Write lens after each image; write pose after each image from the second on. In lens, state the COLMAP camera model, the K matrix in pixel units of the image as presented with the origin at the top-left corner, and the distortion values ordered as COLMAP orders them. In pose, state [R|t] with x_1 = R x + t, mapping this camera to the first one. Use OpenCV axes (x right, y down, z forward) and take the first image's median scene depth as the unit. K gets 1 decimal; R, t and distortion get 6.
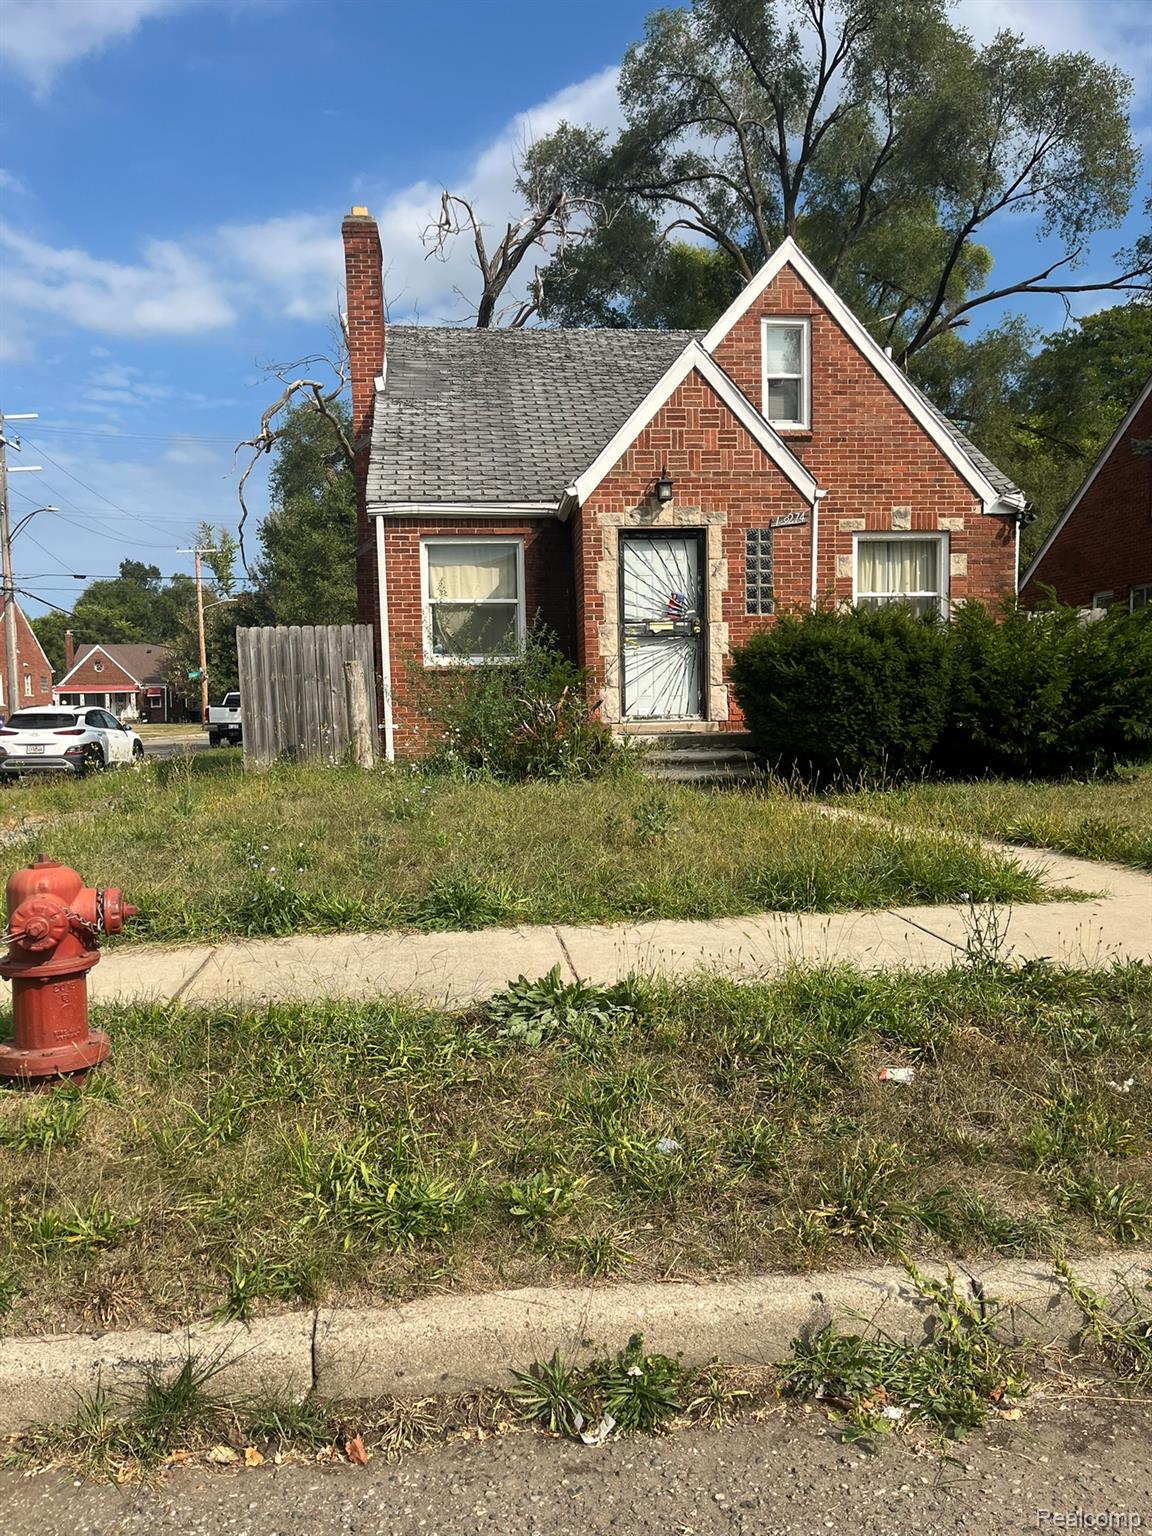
lens RADIAL K [[1154.9, 0, 574.8], [0, 1154.9, 764.0], [0, 0, 1]] dist [0.013319, -0.011576]
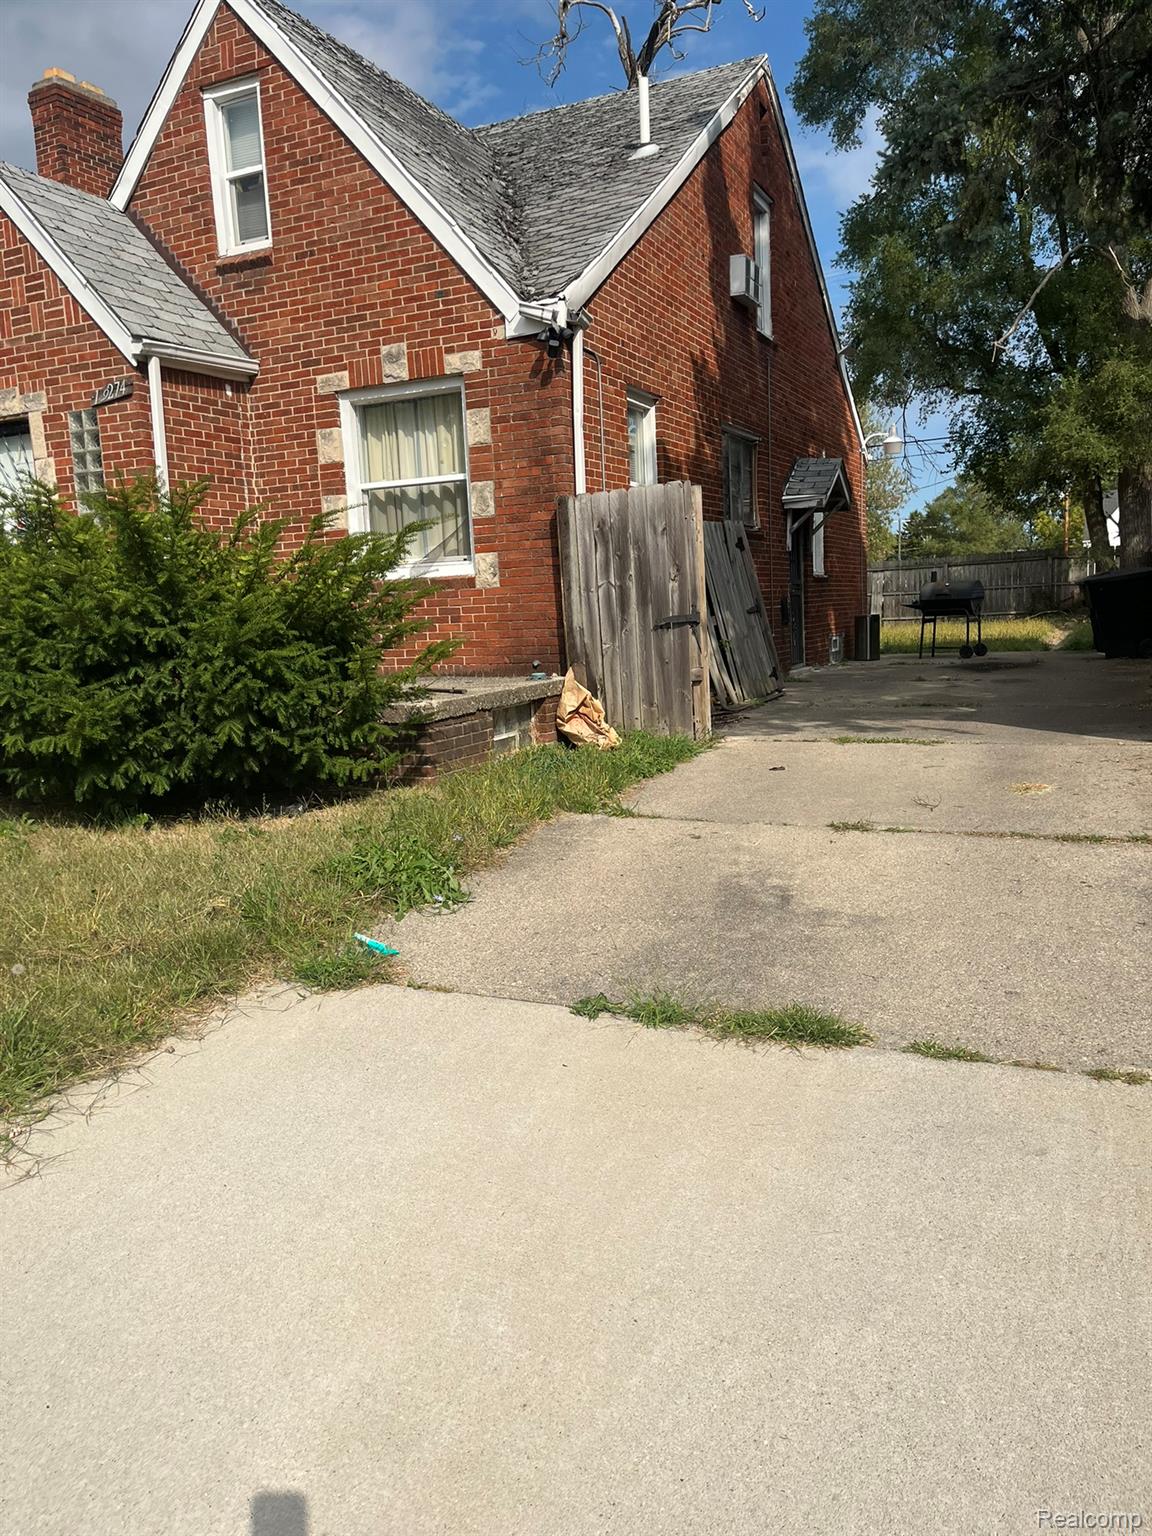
lens RADIAL K [[1154.9, 0, 576.7], [0, 1154.9, 774.8], [0, 0, 1]] dist [0.013319, -0.011576]
pose [[0.851404, 0.060156, -0.521049, 0.726435], [-0.004465, 0.994197, 0.107485, -0.052364], [0.524492, -0.089186, 0.846732, 0.482085]]
